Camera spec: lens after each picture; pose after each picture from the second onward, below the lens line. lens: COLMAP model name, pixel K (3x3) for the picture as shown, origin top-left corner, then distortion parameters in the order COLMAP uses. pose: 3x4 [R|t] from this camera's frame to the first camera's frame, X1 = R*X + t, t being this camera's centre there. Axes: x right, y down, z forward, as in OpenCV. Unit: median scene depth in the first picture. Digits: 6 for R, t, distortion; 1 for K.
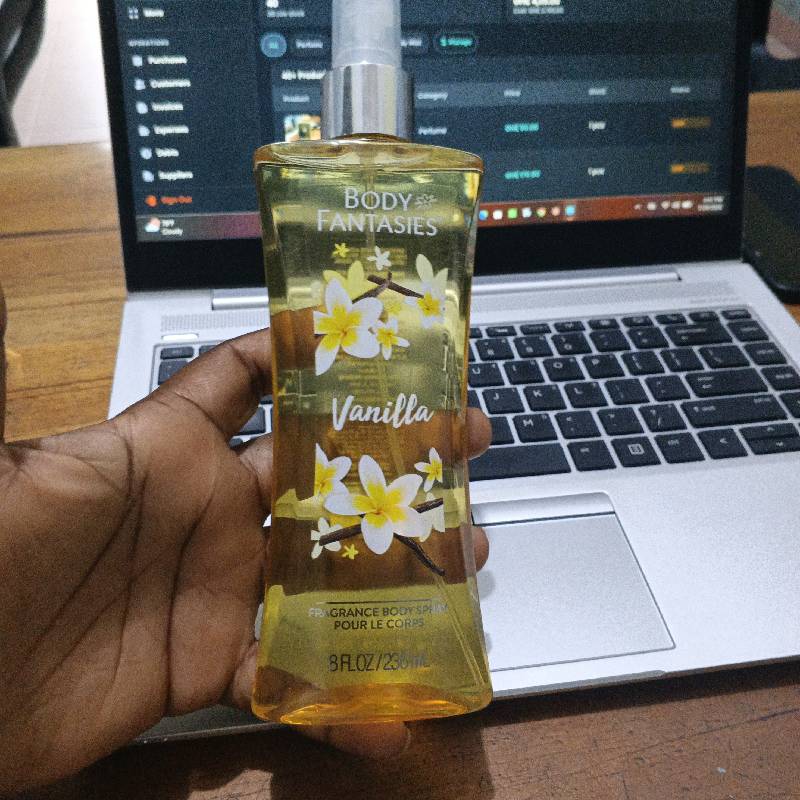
lens RADIAL K [[884.3, 0, 393.3], [0, 884.3, 399.3], [0, 0, 1]] dist [0.246061, -0.811349]
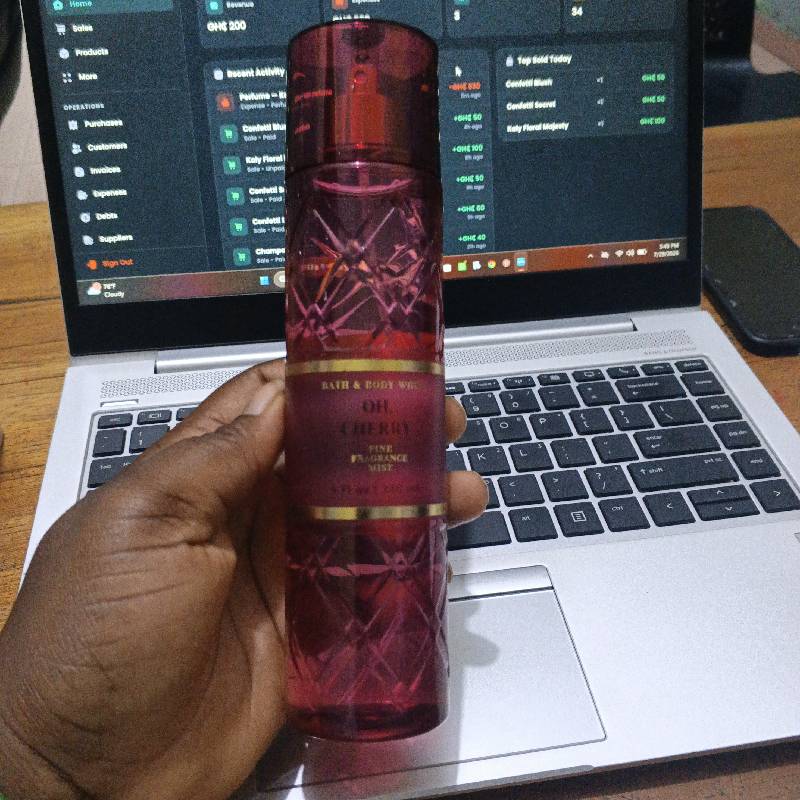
lens RADIAL K [[880.6, 0, 392.0], [0, 880.6, 400.2], [0, 0, 1]] dist [0.226455, -0.709783]
pose [[0.999596, -0.020957, -0.019222, 0.077813], [0.020766, 0.999733, -0.010095, -0.056312], [0.019428, 0.009692, 0.999764, 0.025887]]
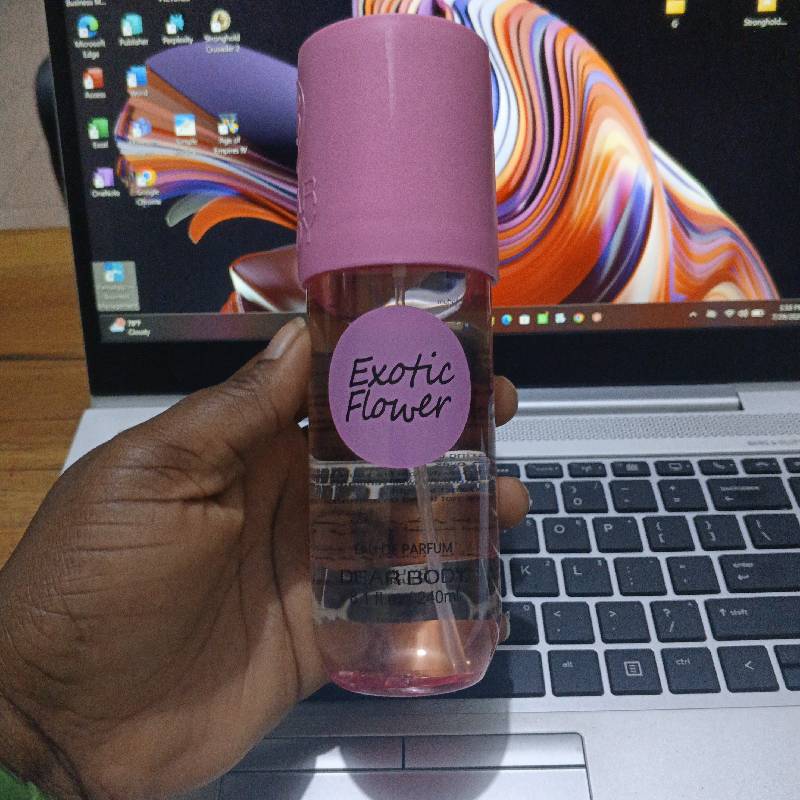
lens RADIAL K [[884.3, 0, 393.3], [0, 884.3, 399.3], [0, 0, 1]] dist [0.246061, -0.811349]
pose [[0.986230, 0.053932, -0.156337, 0.149843], [-0.046083, 0.997509, 0.053407, -0.185728], [0.158827, -0.045467, 0.986259, 0.166300]]
